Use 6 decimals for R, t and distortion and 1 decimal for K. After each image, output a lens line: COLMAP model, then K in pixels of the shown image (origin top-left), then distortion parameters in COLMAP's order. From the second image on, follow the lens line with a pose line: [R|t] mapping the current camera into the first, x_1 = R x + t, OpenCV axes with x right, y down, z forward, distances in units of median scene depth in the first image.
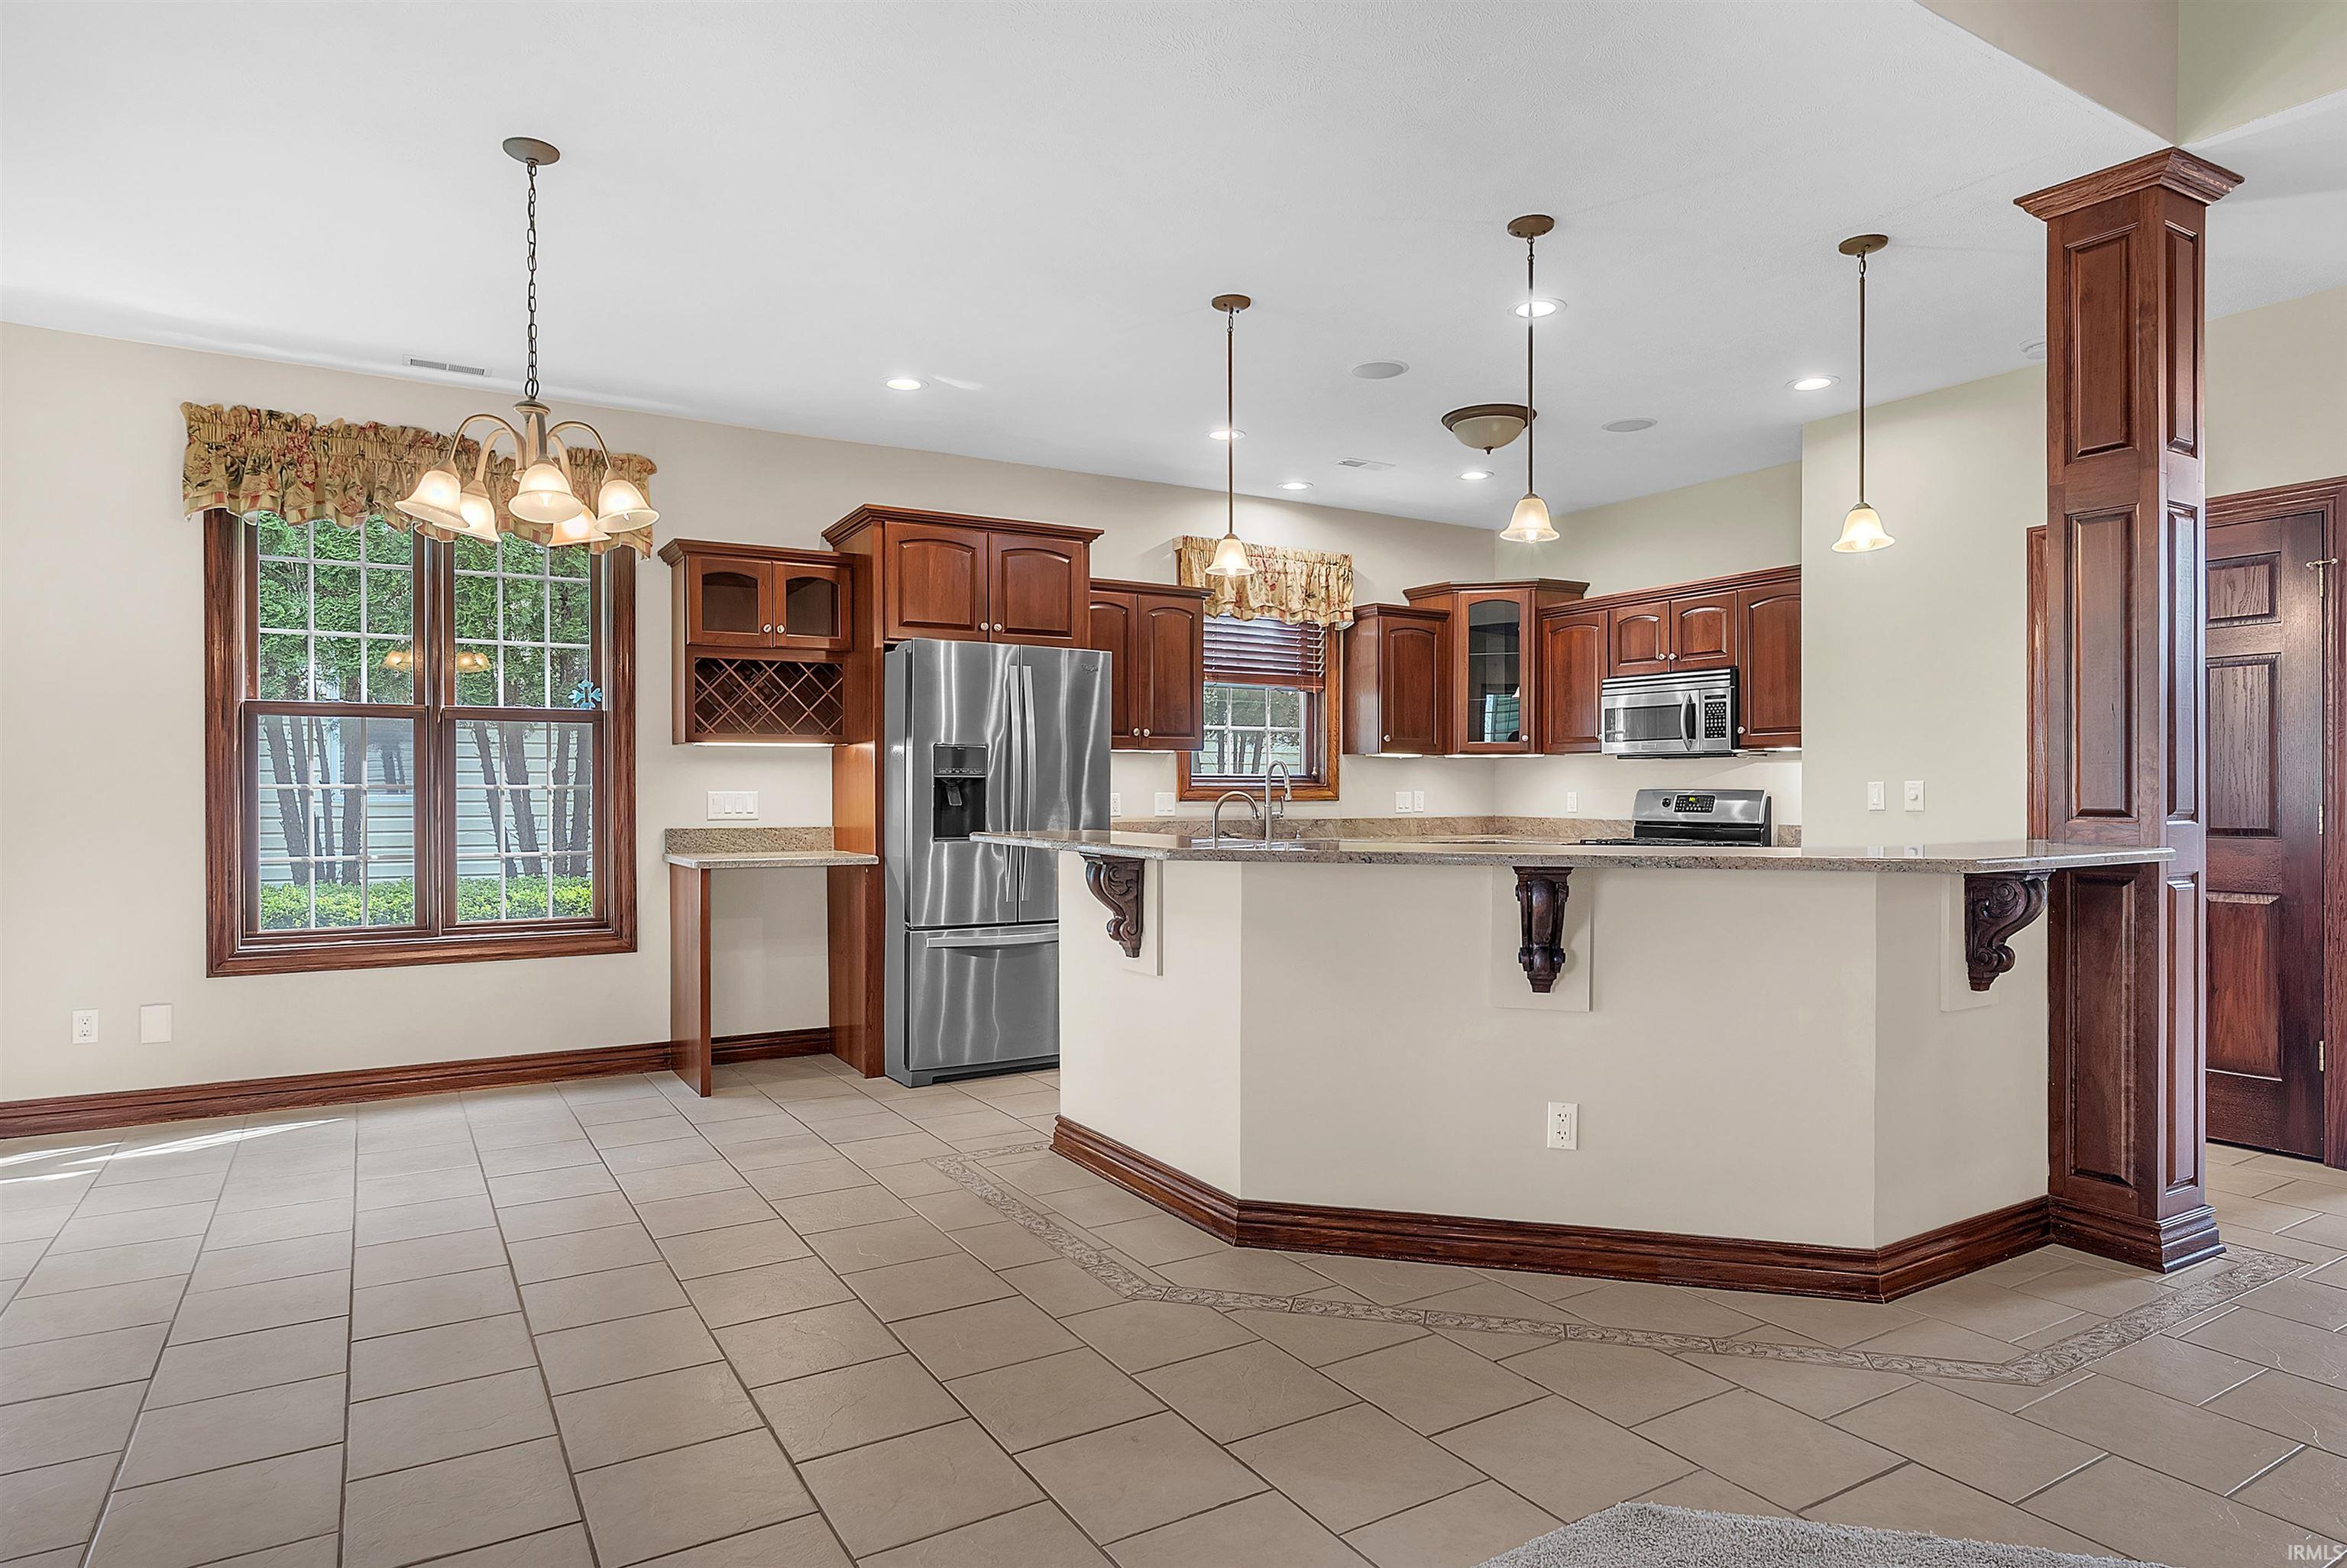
lens RADIAL K [[1297.0, 0, 1190.8], [0, 1297.0, 801.0], [0, 0, 1]] dist [-0.004195, 0.001021]
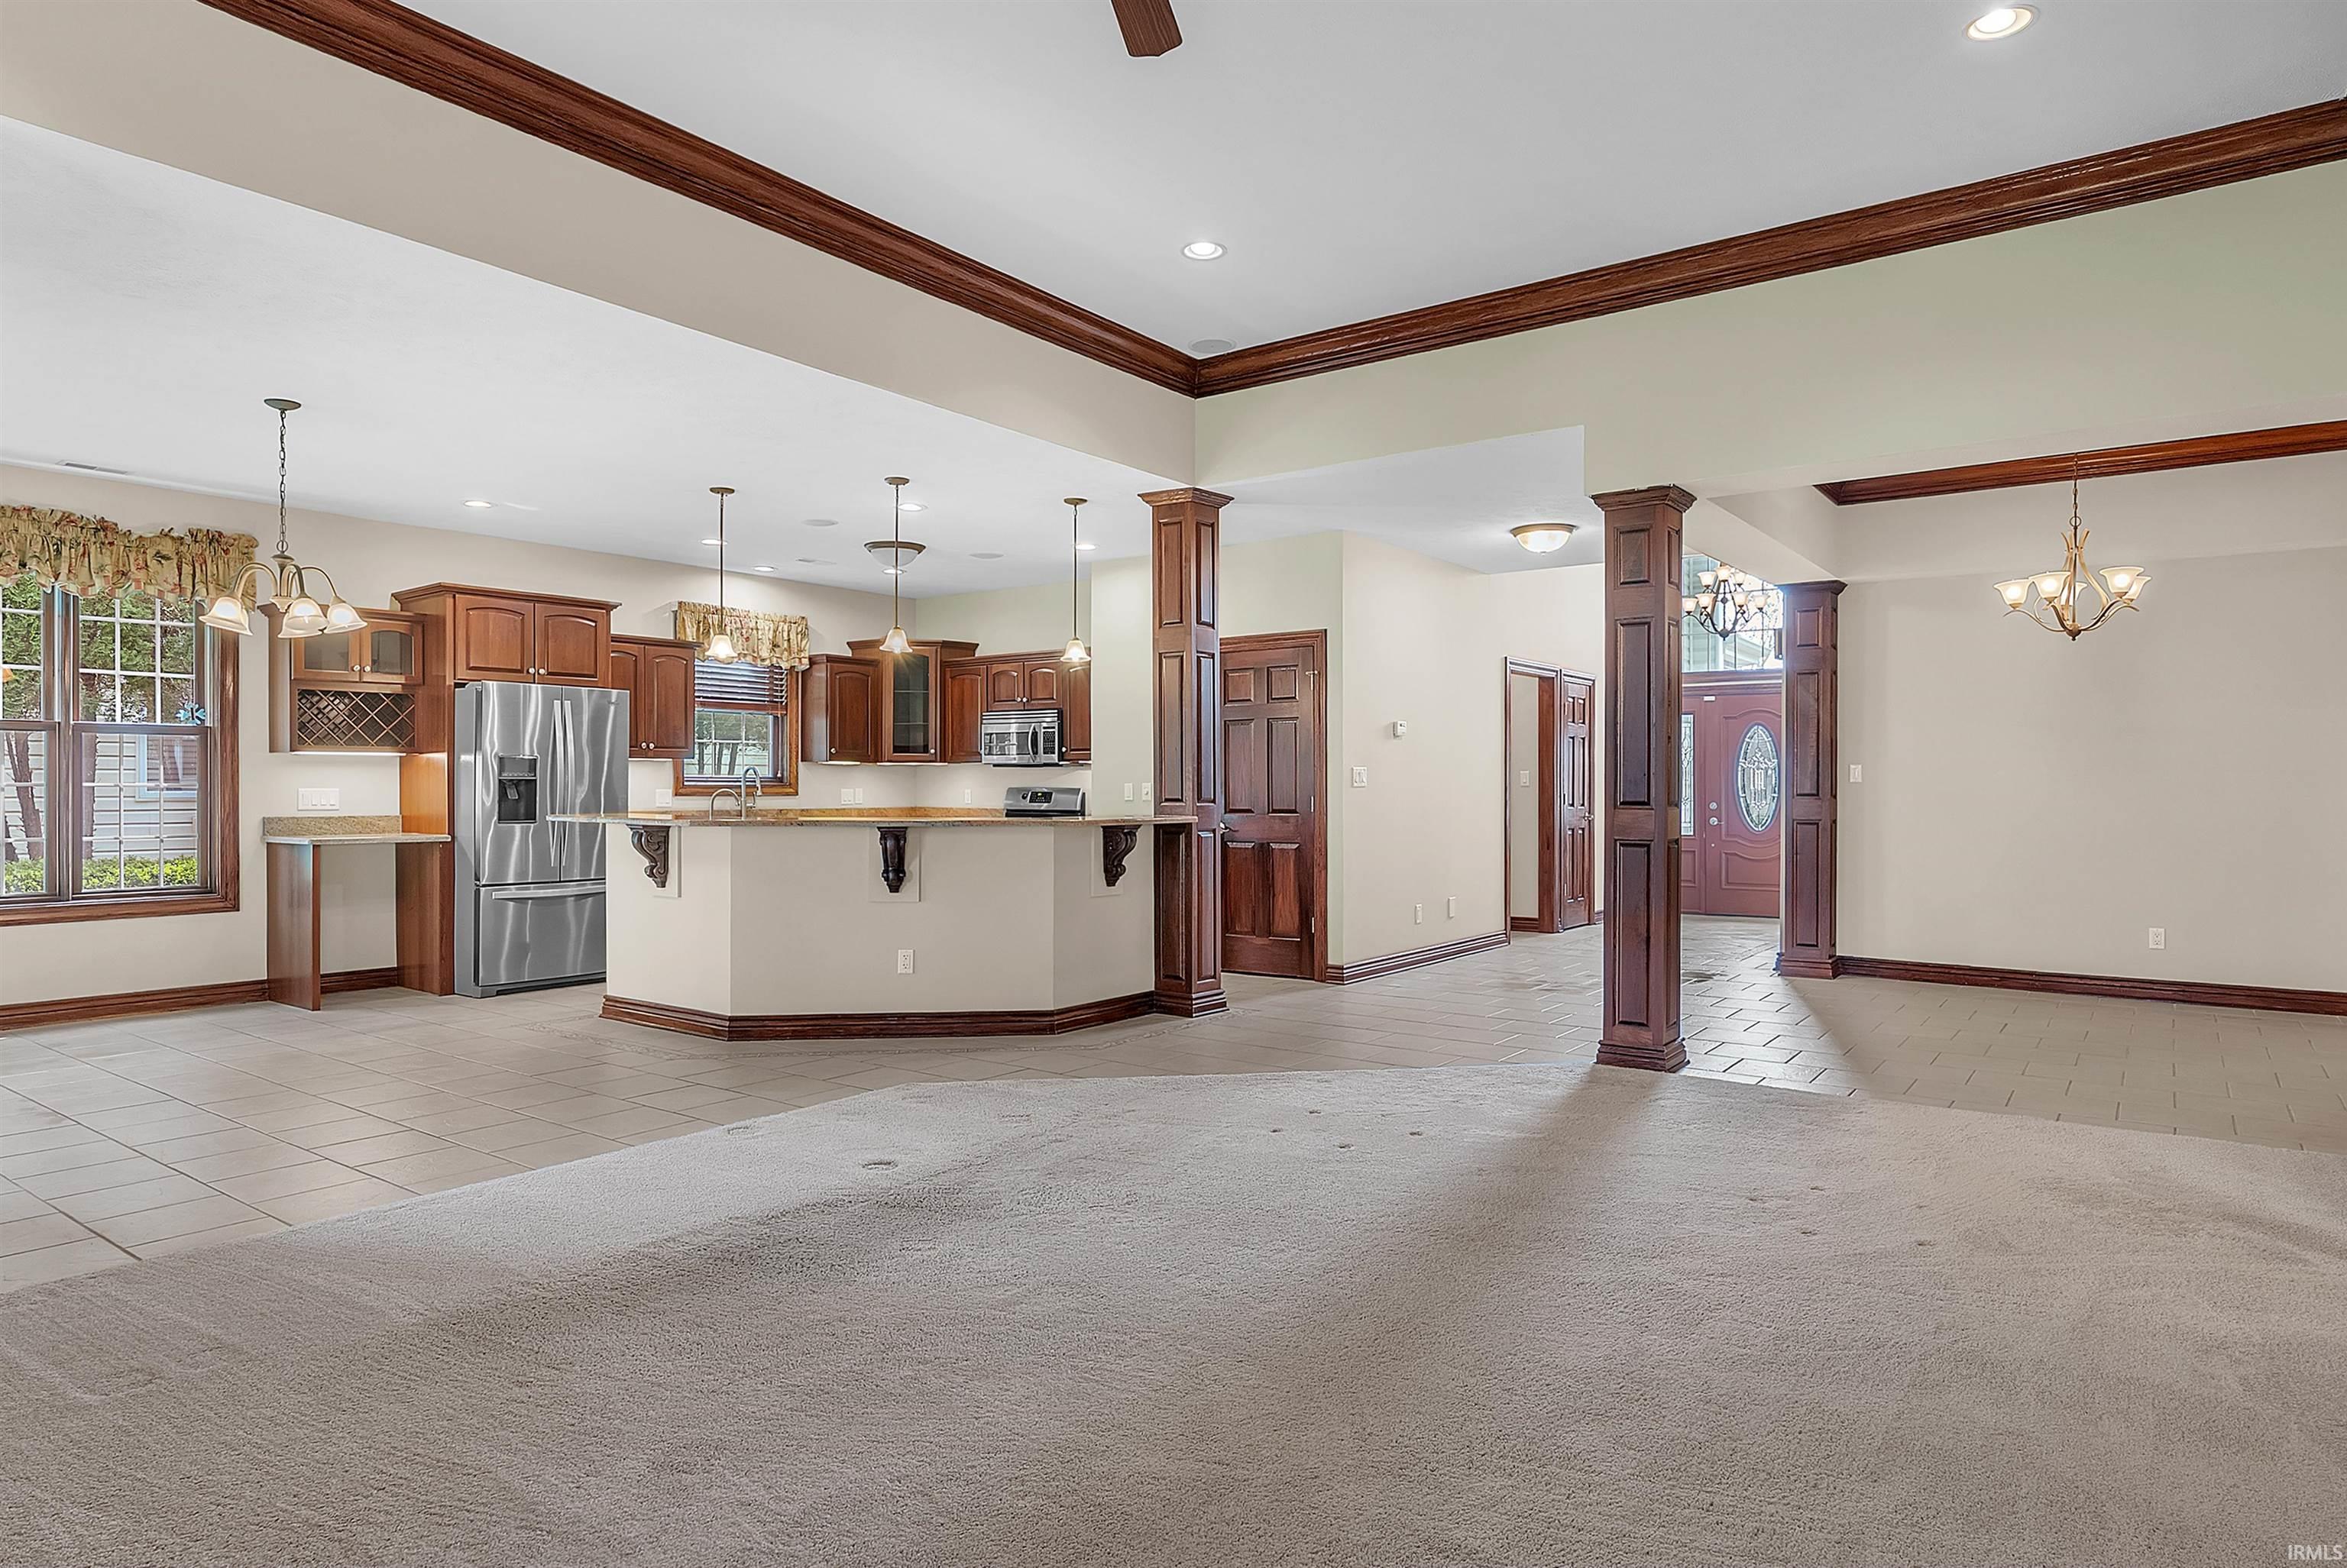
lens RADIAL K [[1297.0, 0, 1165.5], [0, 1297.0, 789.0], [0, 0, 1]] dist [-0.004195, 0.001021]
pose [[0.929729, 0.000673, 0.368245, -0.038936], [0.002038, 0.999974, -0.006974, 0.003849], [-0.368240, 0.007235, 0.929703, -0.555930]]
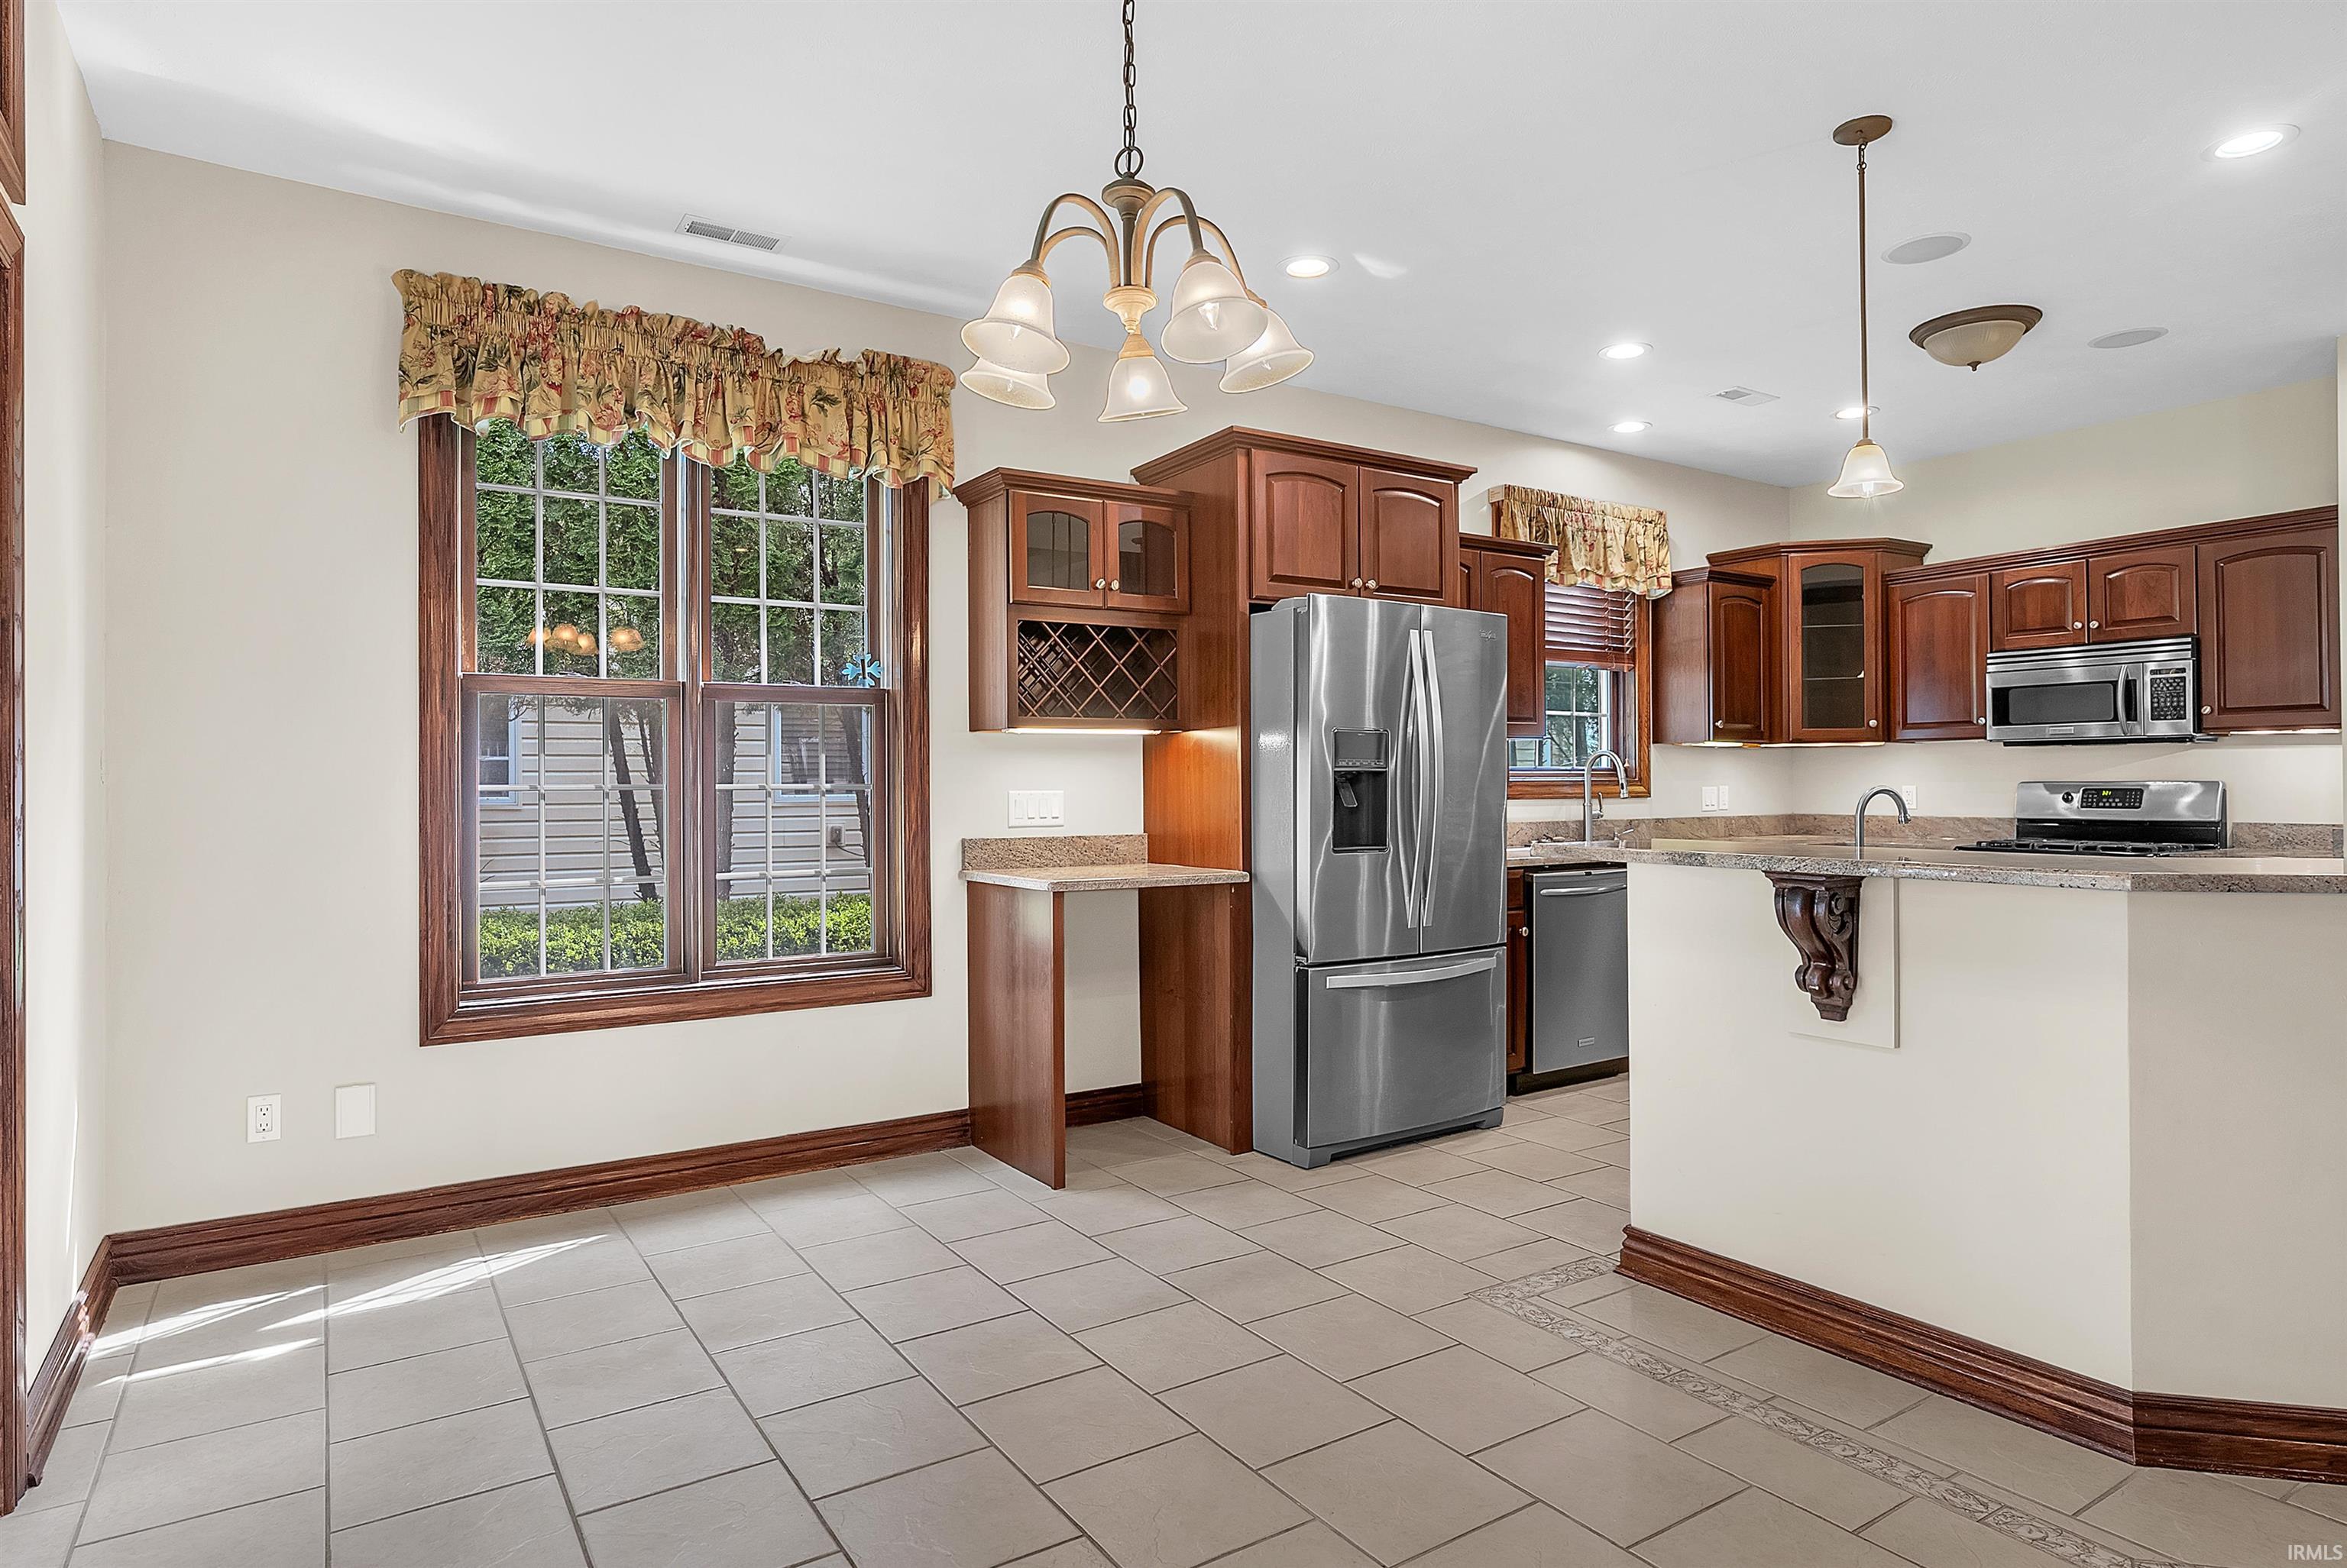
lens RADIAL K [[1297.0, 0, 1193.6], [0, 1297.0, 777.9], [0, 0, 1]] dist [-0.004195, 0.001021]
pose [[0.999590, -0.005842, 0.028043, -0.287592], [0.006288, 0.999855, -0.015835, -0.002209], [-0.027946, 0.016005, 0.999481, 0.207959]]
